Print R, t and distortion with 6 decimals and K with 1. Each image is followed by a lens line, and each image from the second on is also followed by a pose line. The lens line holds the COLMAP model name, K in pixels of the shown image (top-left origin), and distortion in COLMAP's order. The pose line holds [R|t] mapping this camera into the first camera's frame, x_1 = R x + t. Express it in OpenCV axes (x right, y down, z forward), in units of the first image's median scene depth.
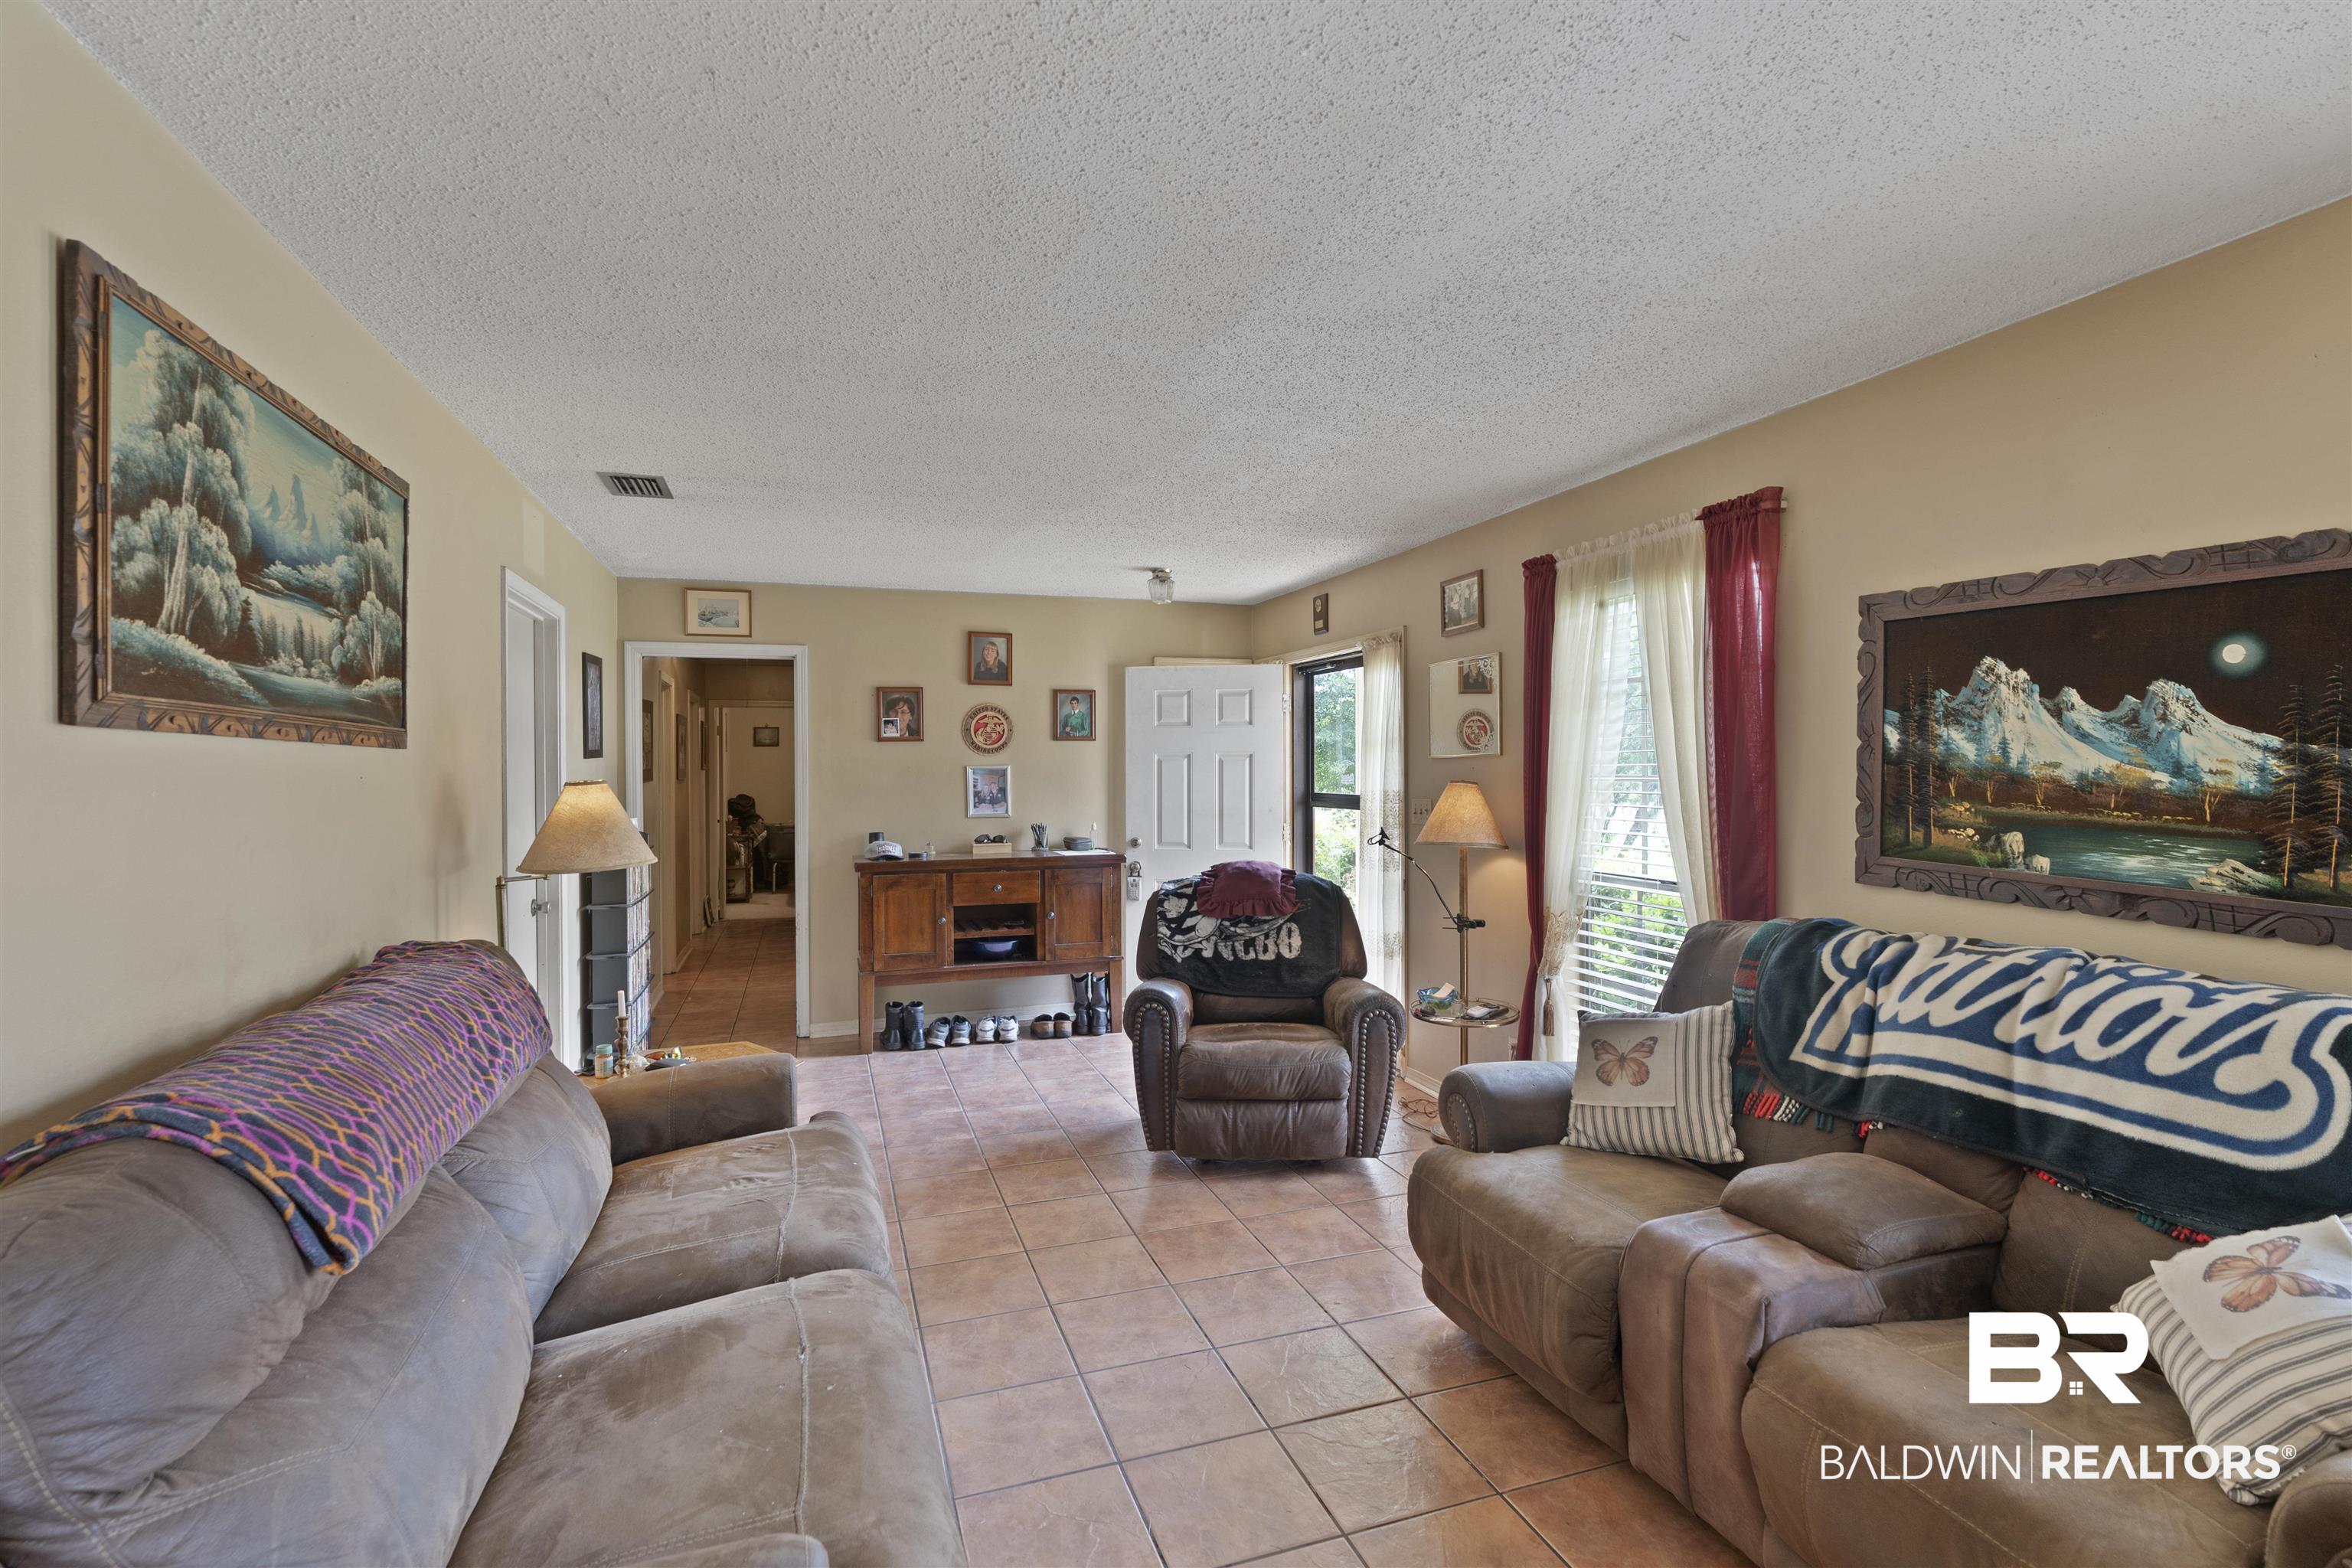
lens RADIAL K [[1066.8, 0, 1175.8], [0, 1066.8, 771.1], [0, 0, 1]] dist [-0.005066, 0.001555]
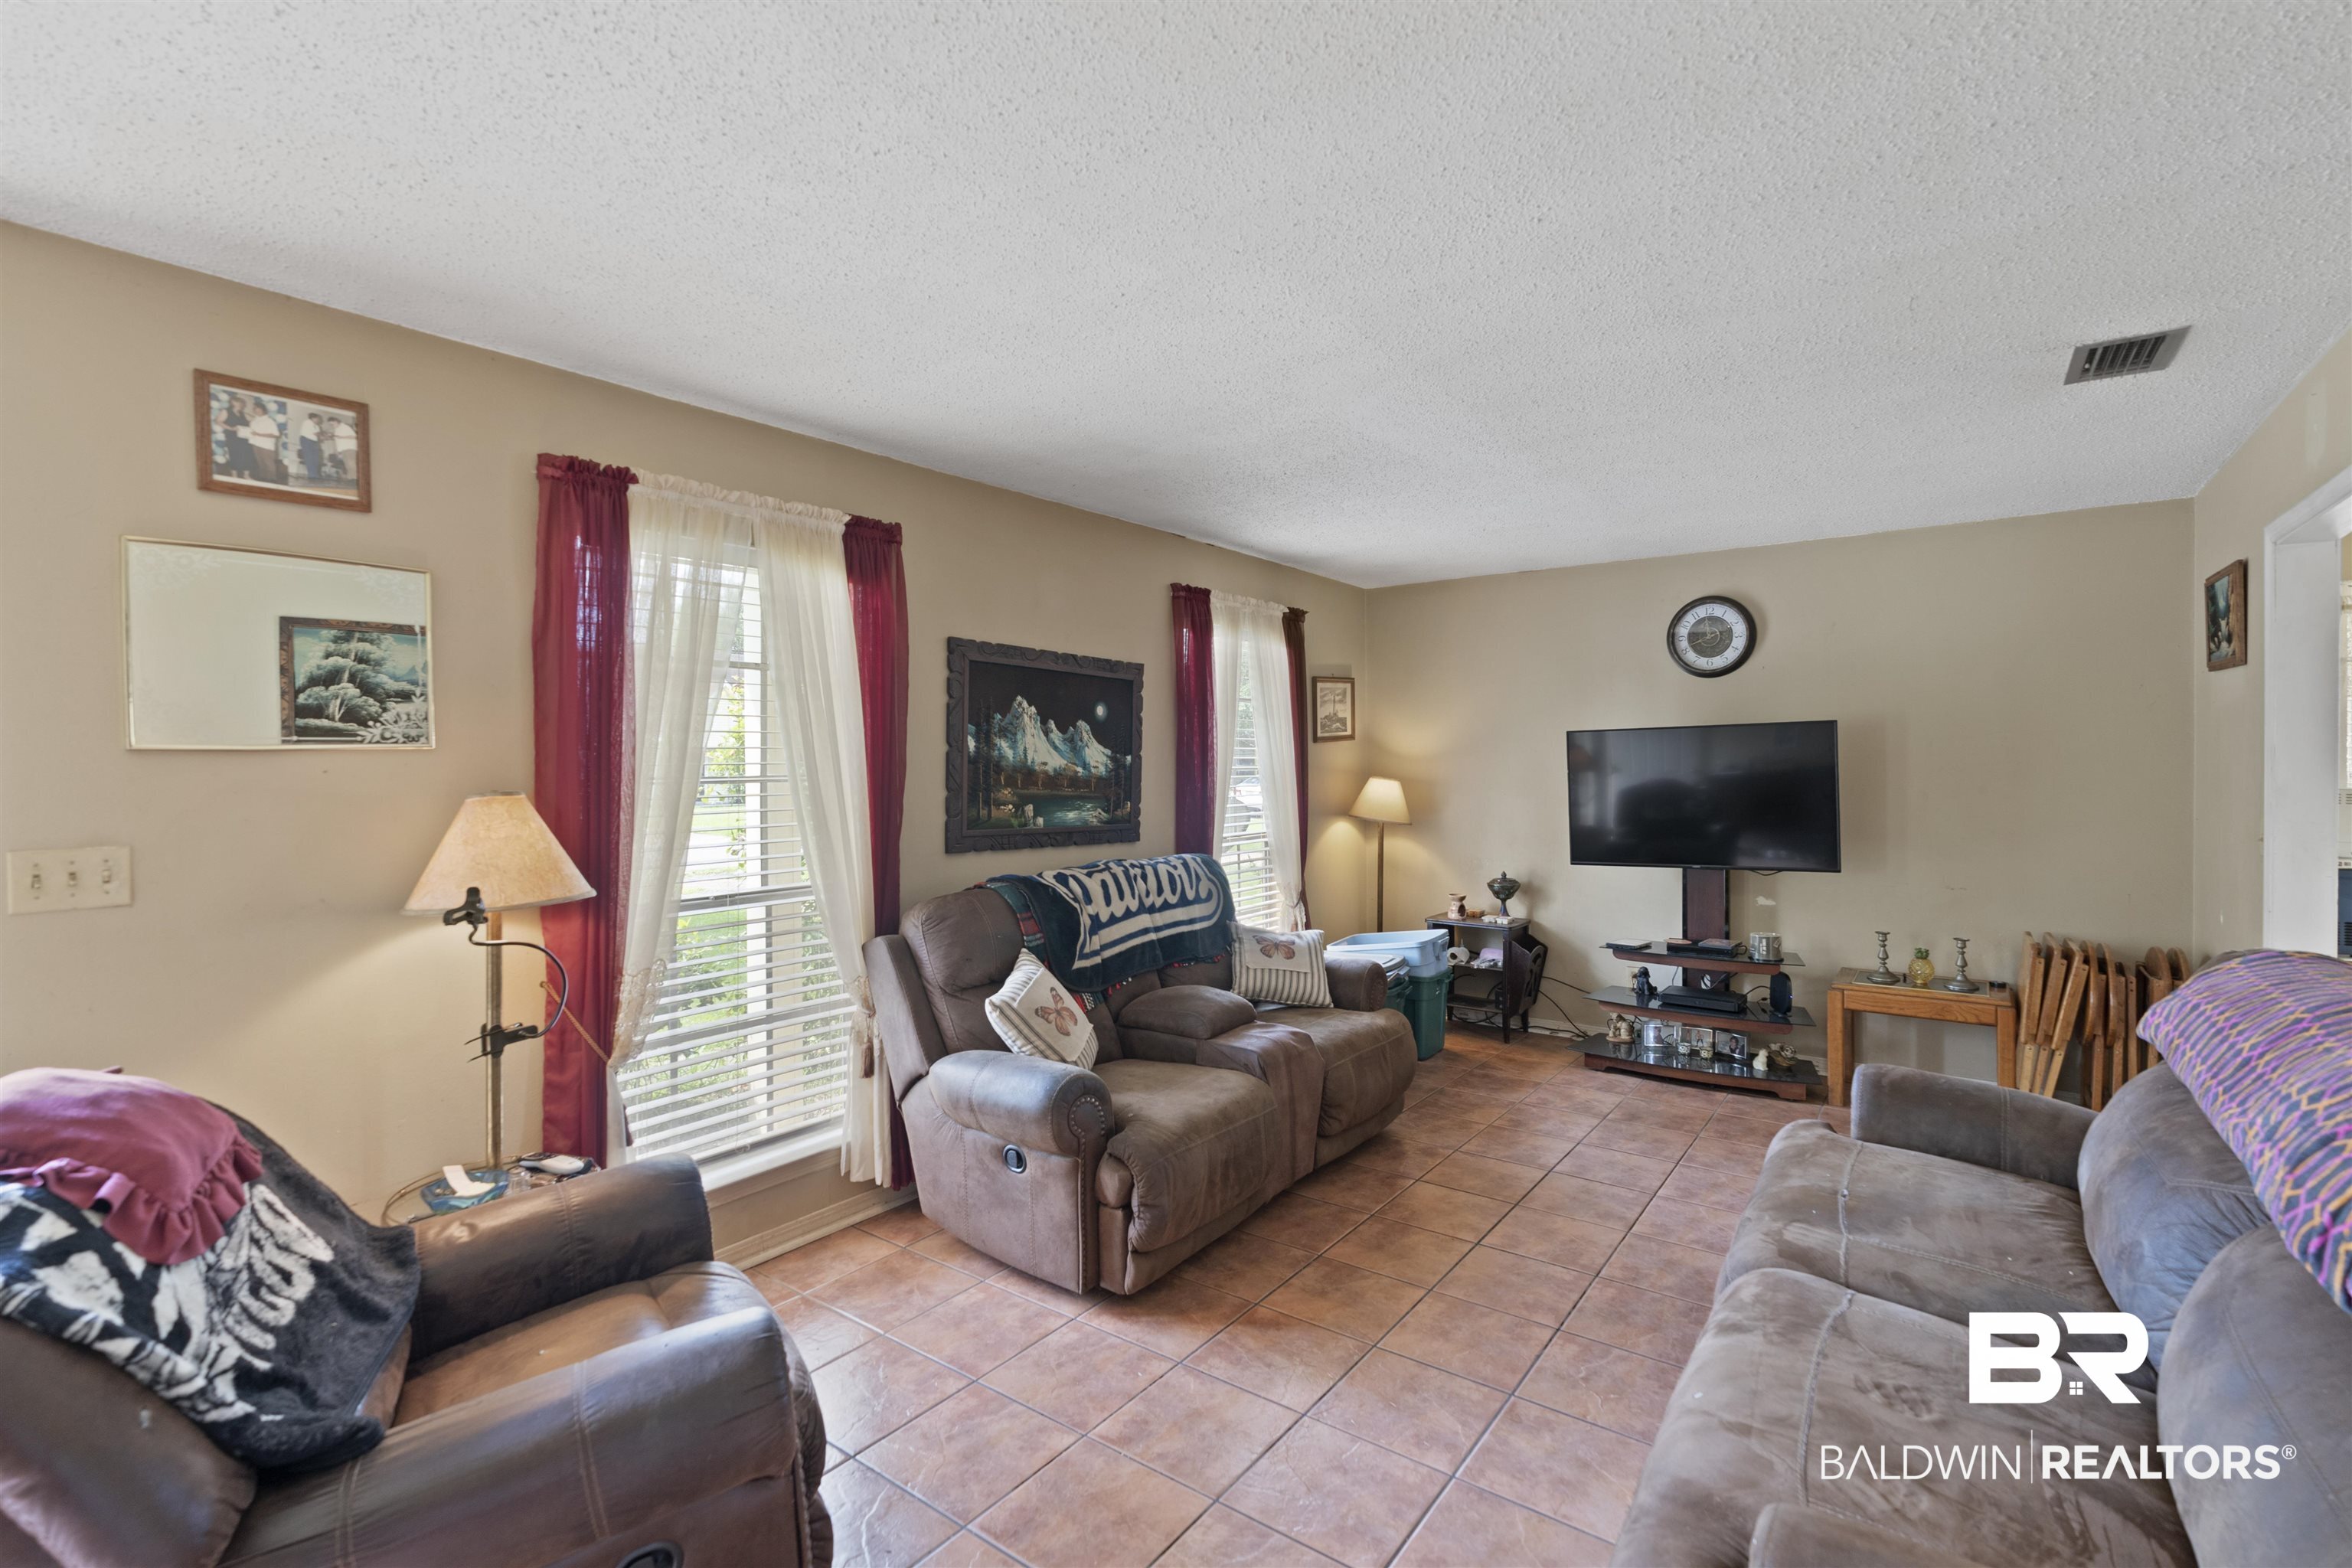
lens RADIAL K [[1066.8, 0, 1174.0], [0, 1066.8, 767.3], [0, 0, 1]] dist [-0.005066, 0.001555]
pose [[-0.561556, 0.003122, 0.827433, -0.726410], [0.012315, 0.999914, 0.004585, -0.004874], [-0.827347, 0.012764, -0.561546, 1.796740]]
